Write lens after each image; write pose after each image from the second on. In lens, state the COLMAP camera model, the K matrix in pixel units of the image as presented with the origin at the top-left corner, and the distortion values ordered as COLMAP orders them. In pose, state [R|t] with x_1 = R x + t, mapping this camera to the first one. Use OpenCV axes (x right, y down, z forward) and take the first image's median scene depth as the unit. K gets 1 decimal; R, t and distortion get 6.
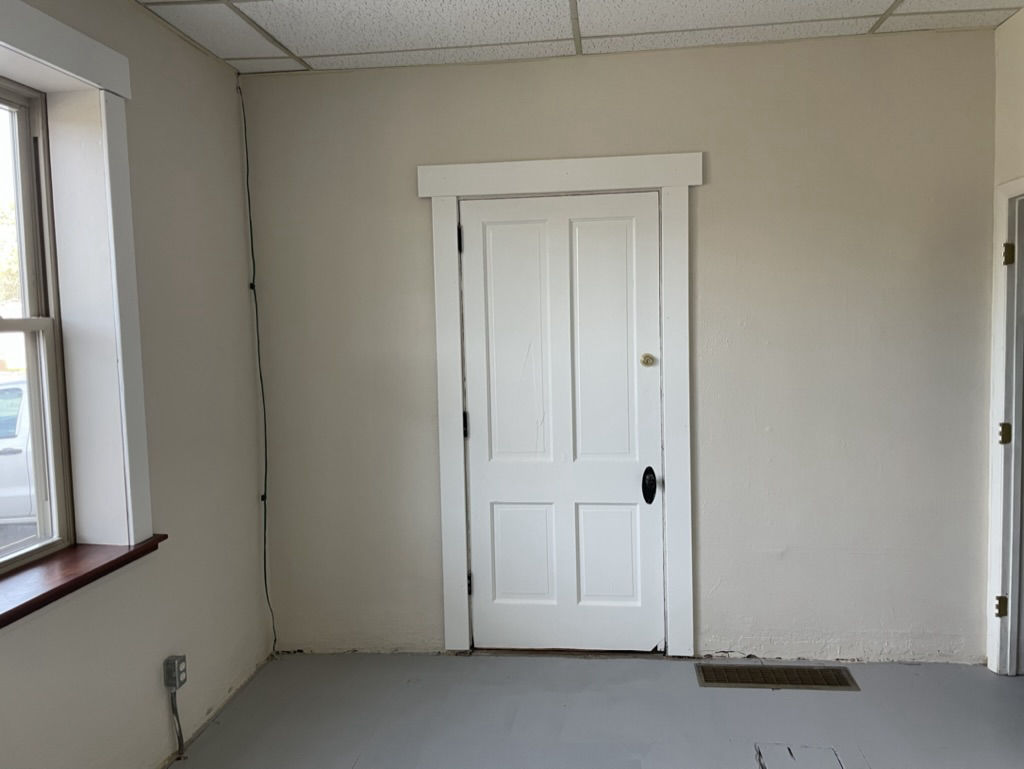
lens RADIAL K [[782.8, 0, 512.0], [0, 782.8, 384.5], [0, 0, 1]] dist [0.109736, -0.142417]
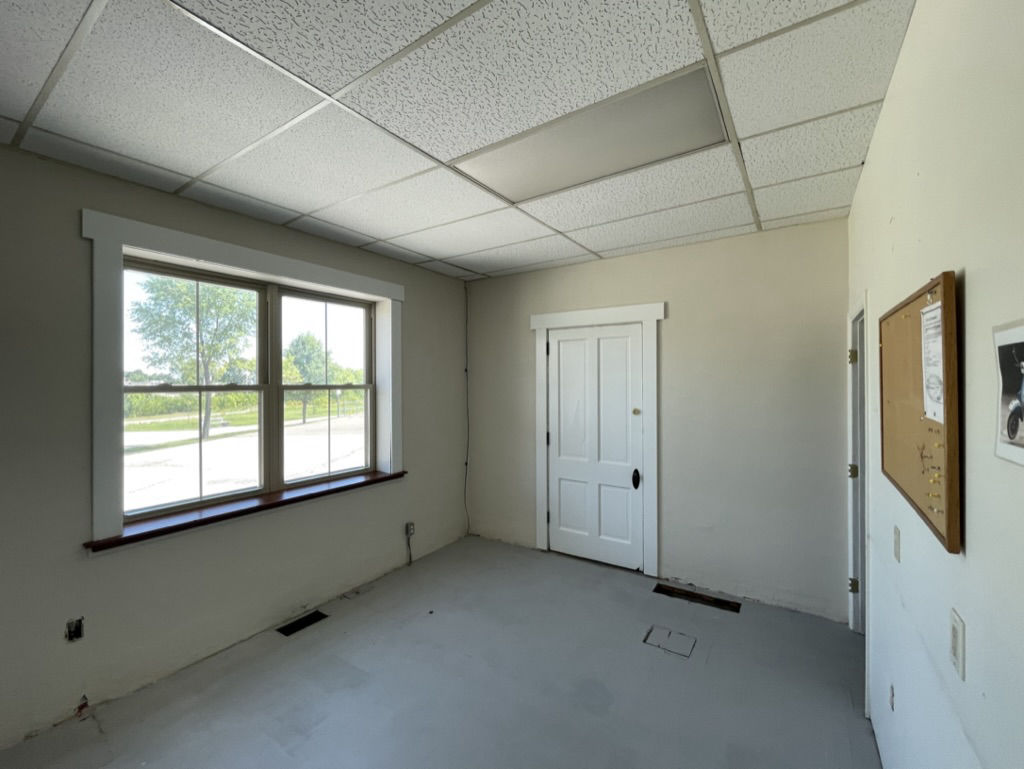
lens RADIAL K [[413.6, 0, 512.0], [0, 413.6, 384.5], [0, 0, 1]] dist [-0.014283, 0.000192]
pose [[0.893160, 0.024156, -0.449089, 0.345558], [-0.057577, 0.996481, -0.060913, -0.017819], [0.446037, 0.080262, 0.891408, -0.014113]]
